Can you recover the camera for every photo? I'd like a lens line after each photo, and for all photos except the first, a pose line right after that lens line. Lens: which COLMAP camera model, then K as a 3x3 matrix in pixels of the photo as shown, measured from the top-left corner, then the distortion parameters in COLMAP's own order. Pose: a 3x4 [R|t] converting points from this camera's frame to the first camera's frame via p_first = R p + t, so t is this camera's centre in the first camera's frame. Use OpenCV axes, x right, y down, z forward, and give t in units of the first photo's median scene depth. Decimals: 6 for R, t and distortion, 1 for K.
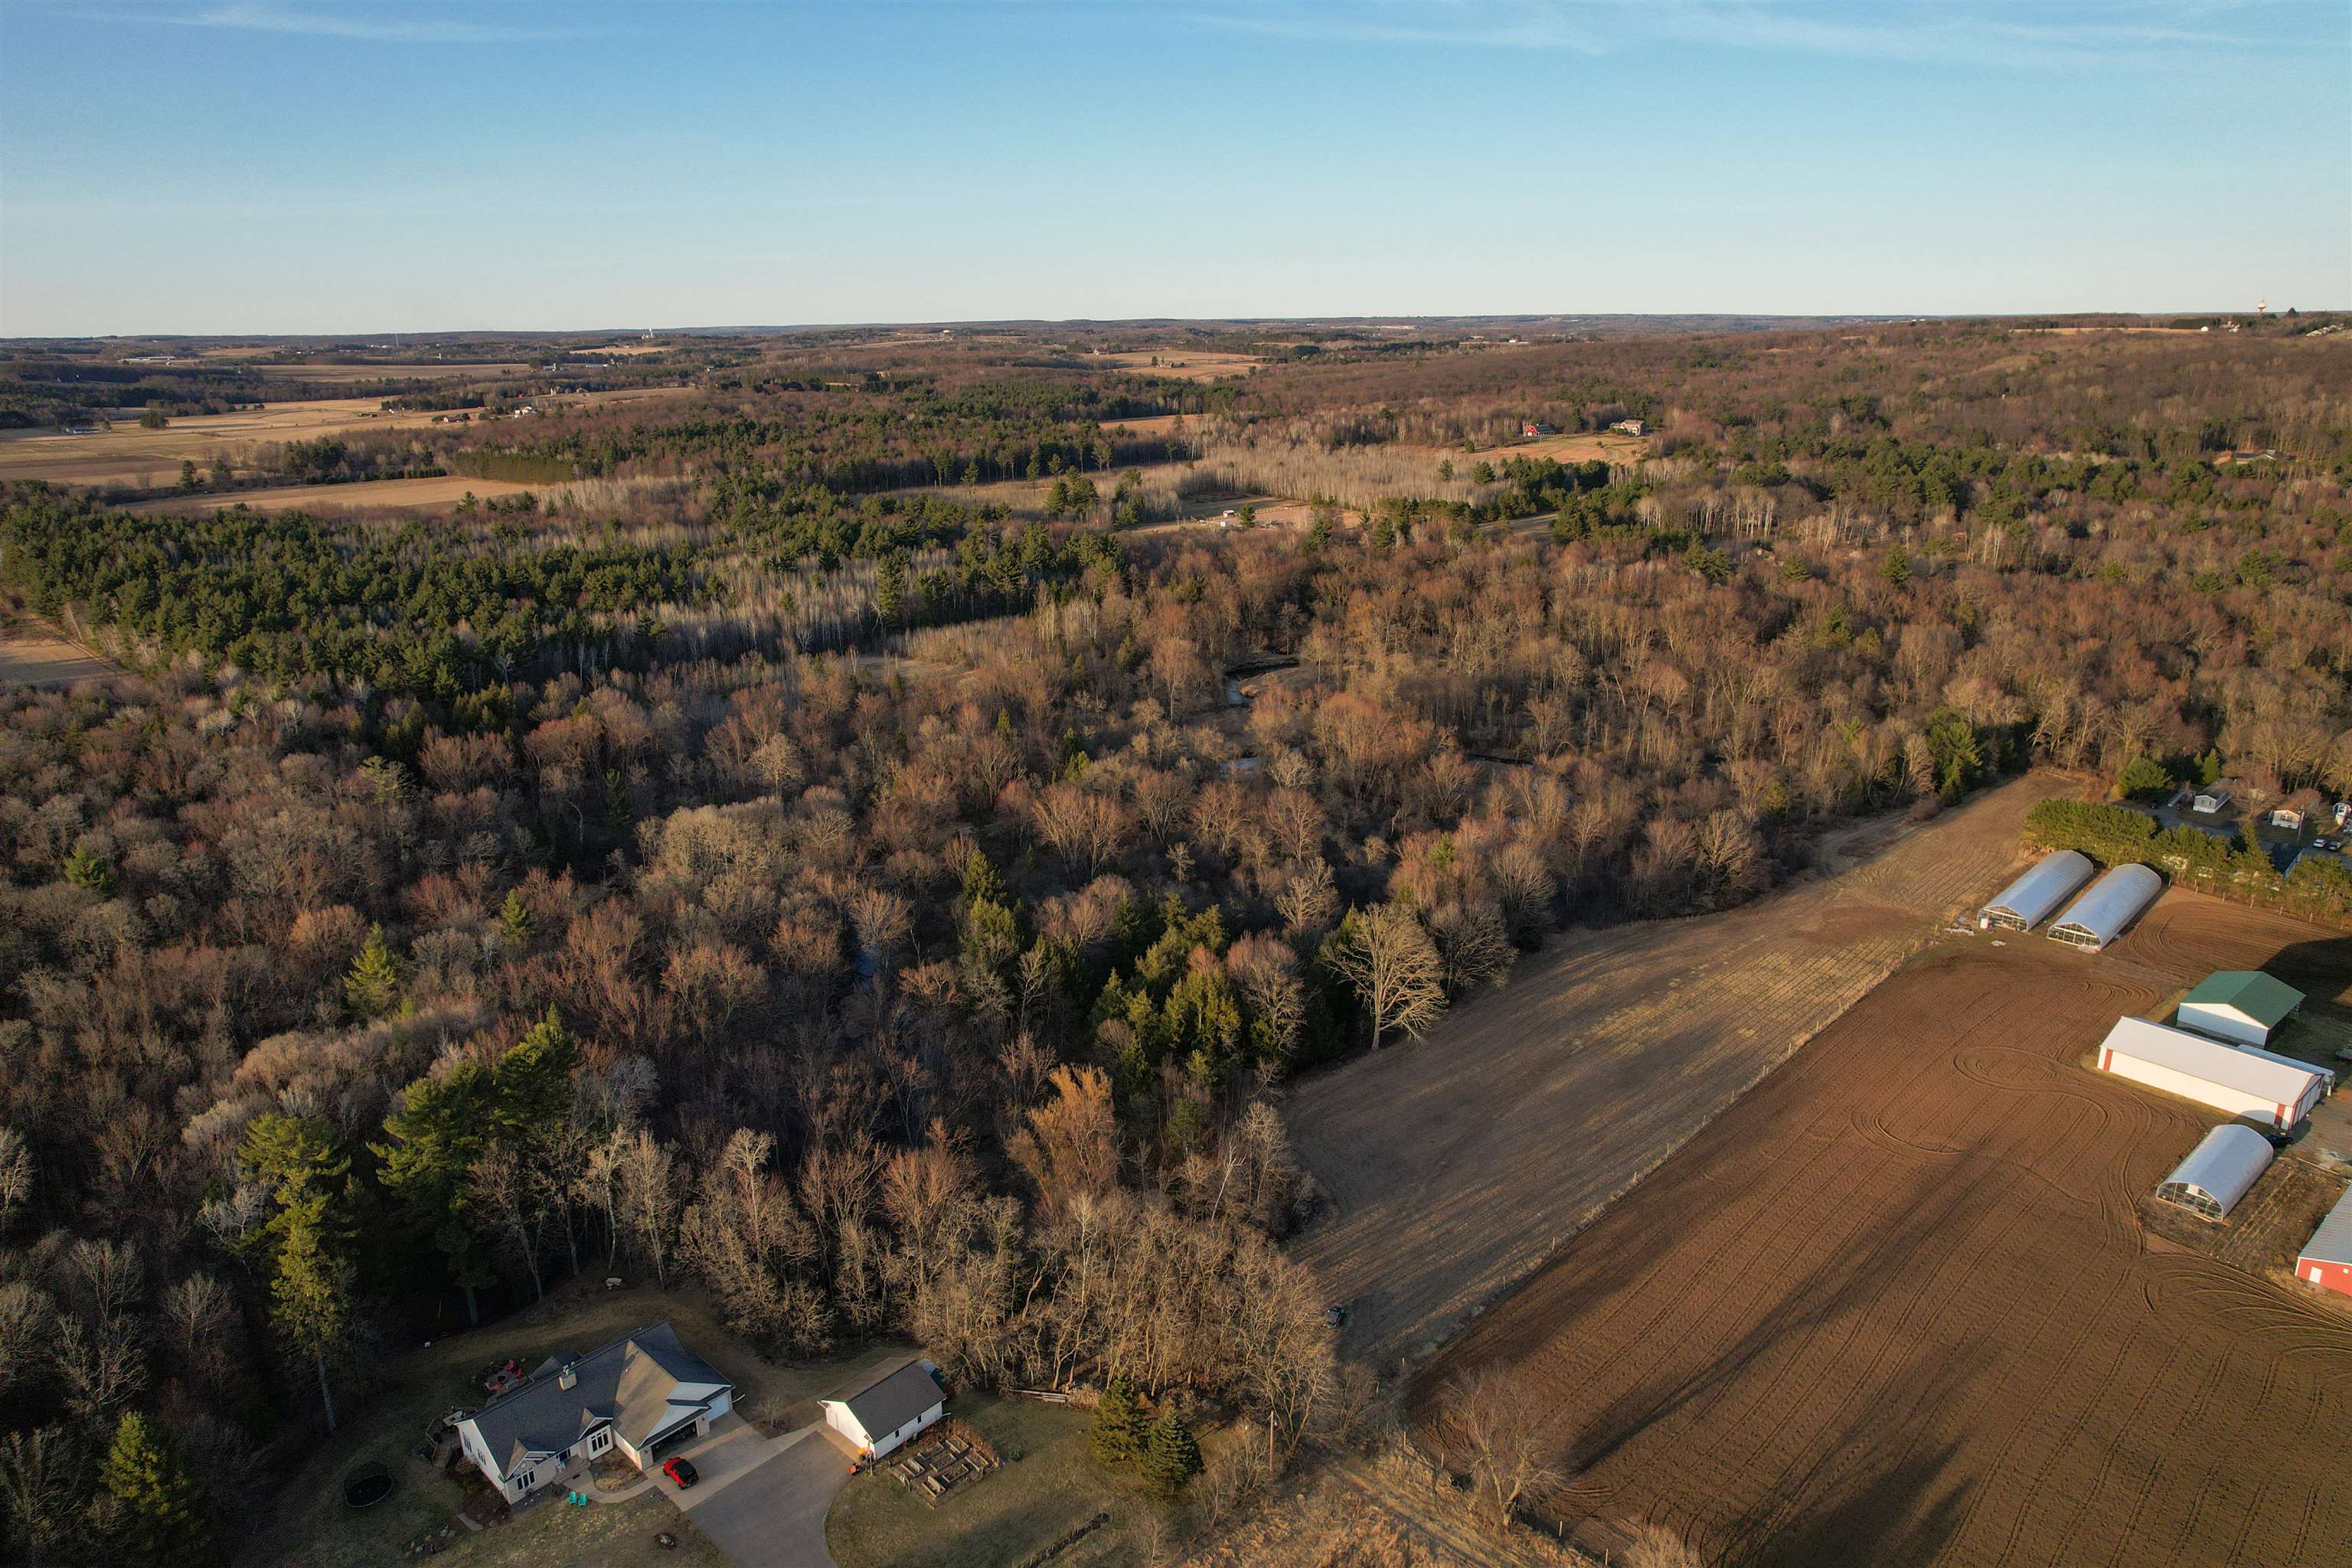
lens RADIAL K [[1519.1, 0, 1167.0], [0, 1519.1, 783.3], [0, 0, 1]] dist [-0.080683, 0.073033]
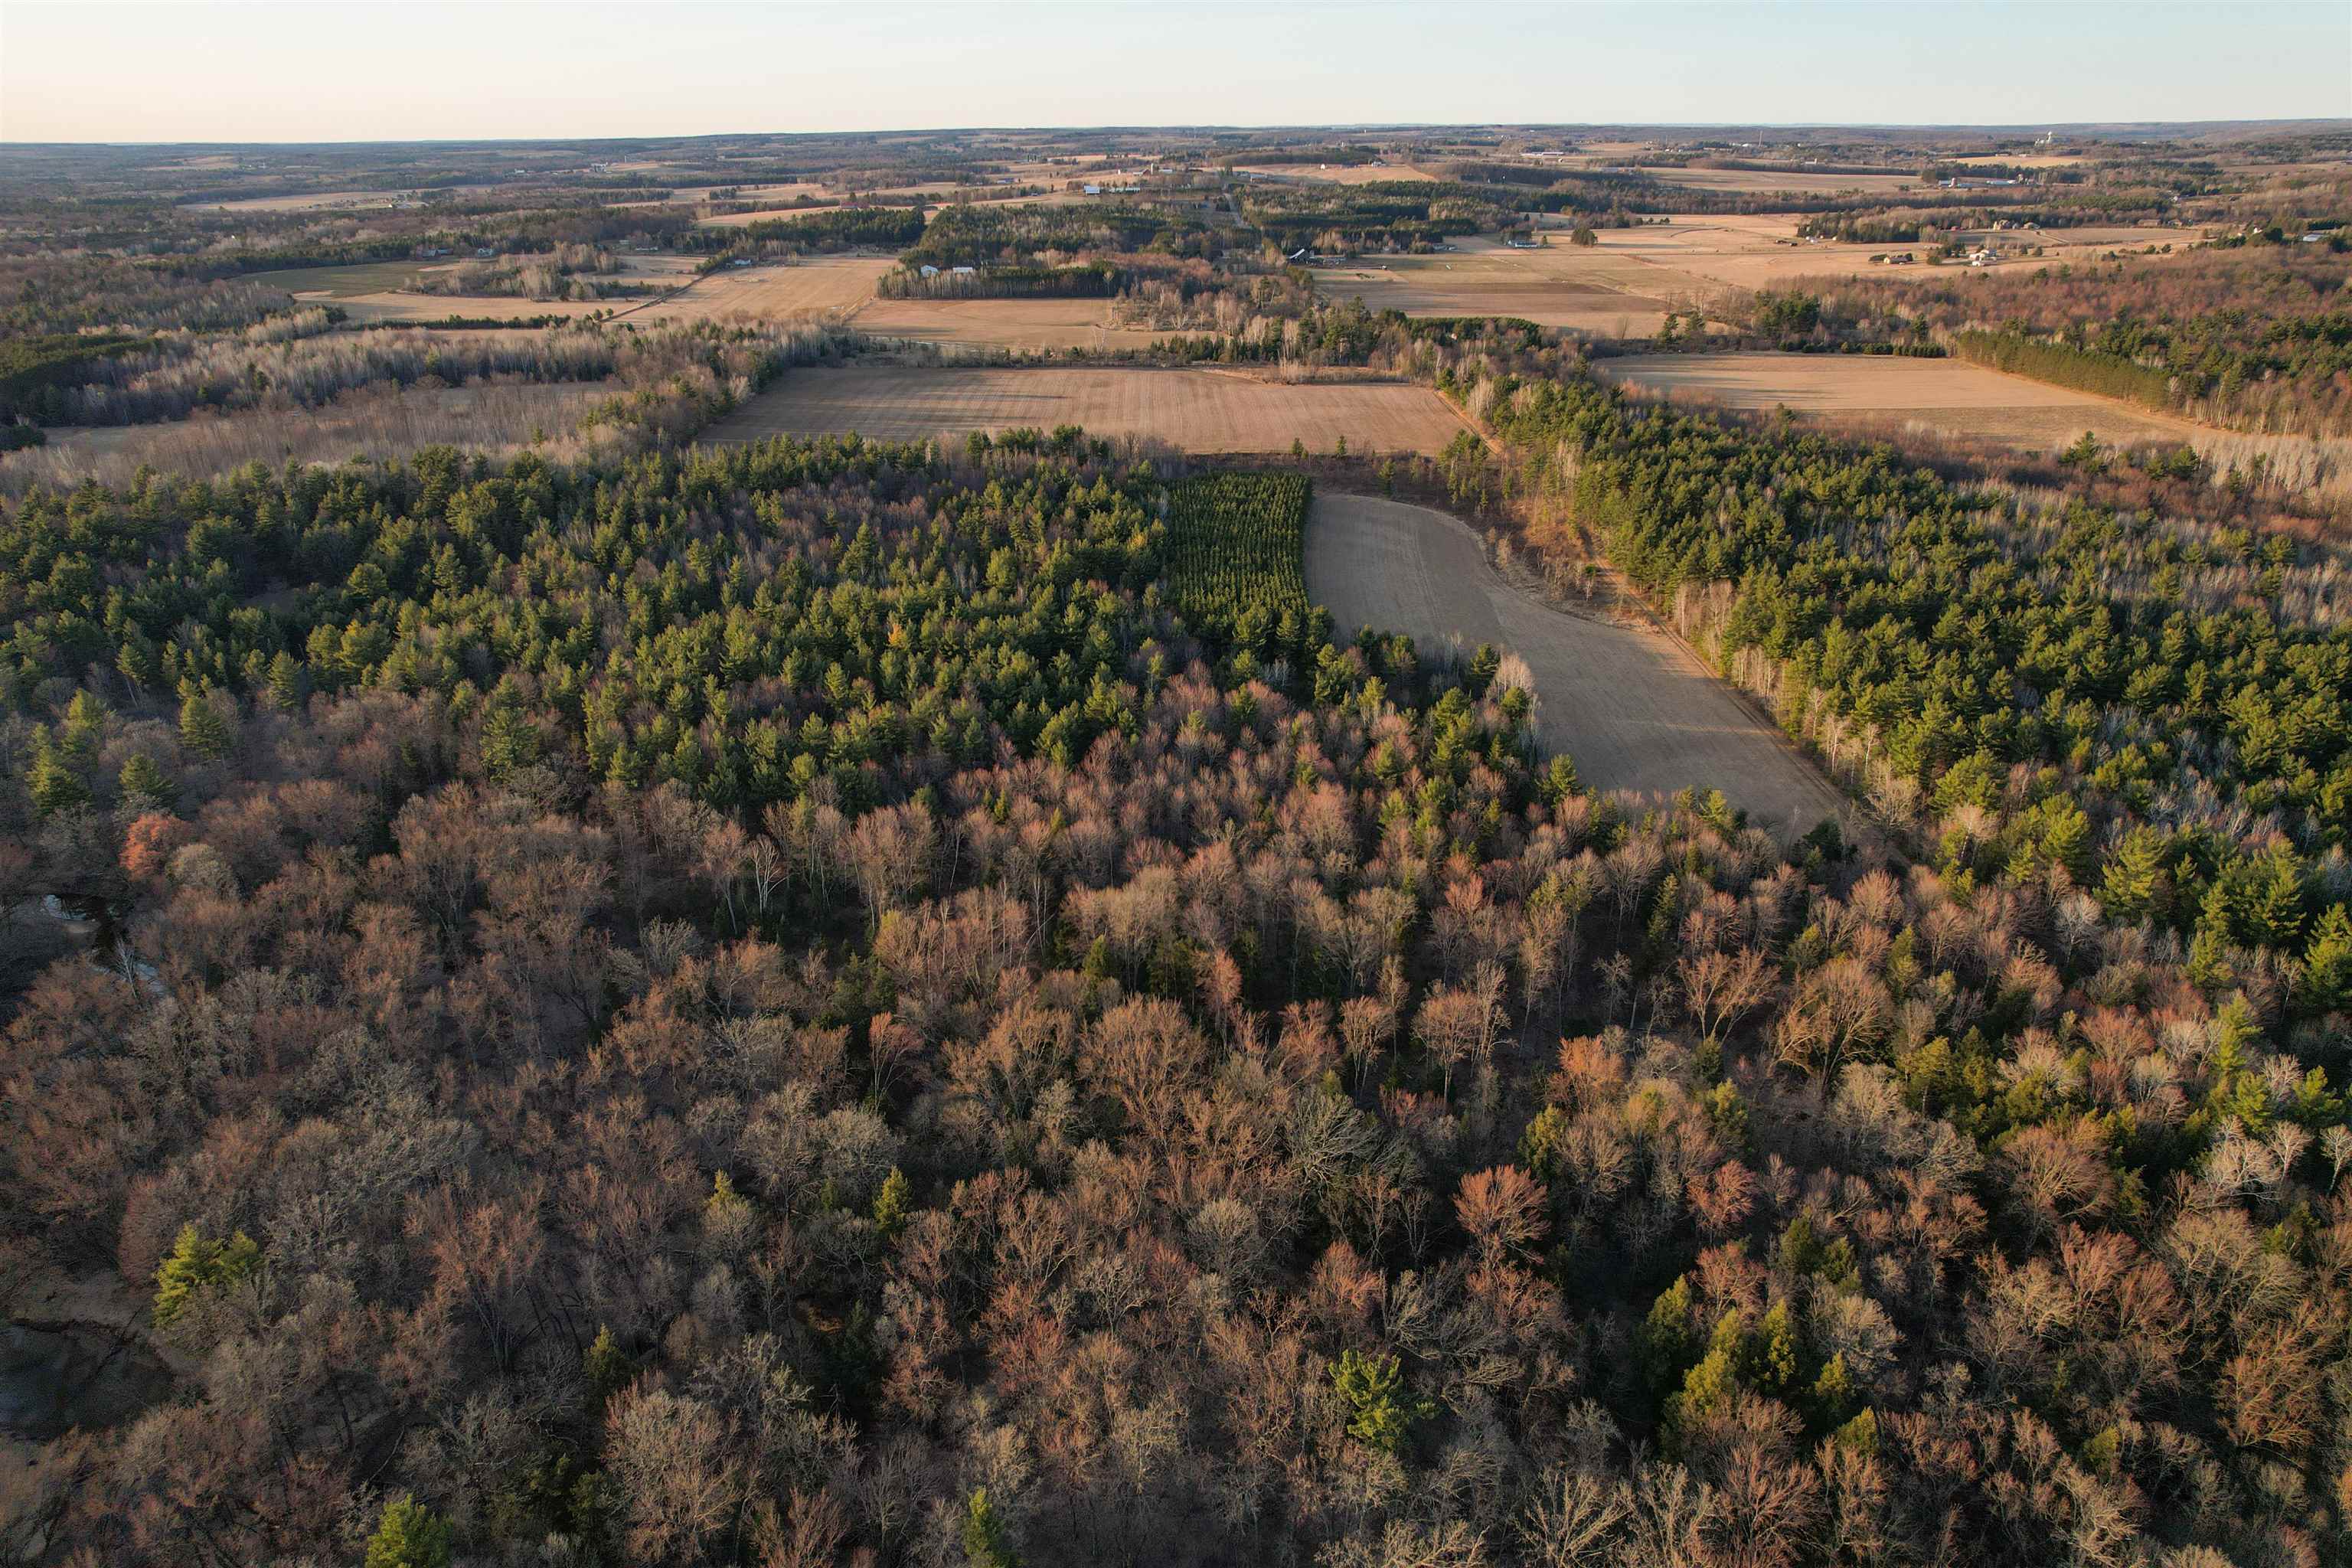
lens RADIAL K [[1519.1, 0, 1163.2], [0, 1519.1, 790.1], [0, 0, 1]] dist [-0.080683, 0.073033]
pose [[0.699075, 0.293410, -0.652077, -0.122011], [-0.209148, 0.955957, 0.205922, -0.039462], [0.683777, -0.007574, 0.729651, 0.081348]]
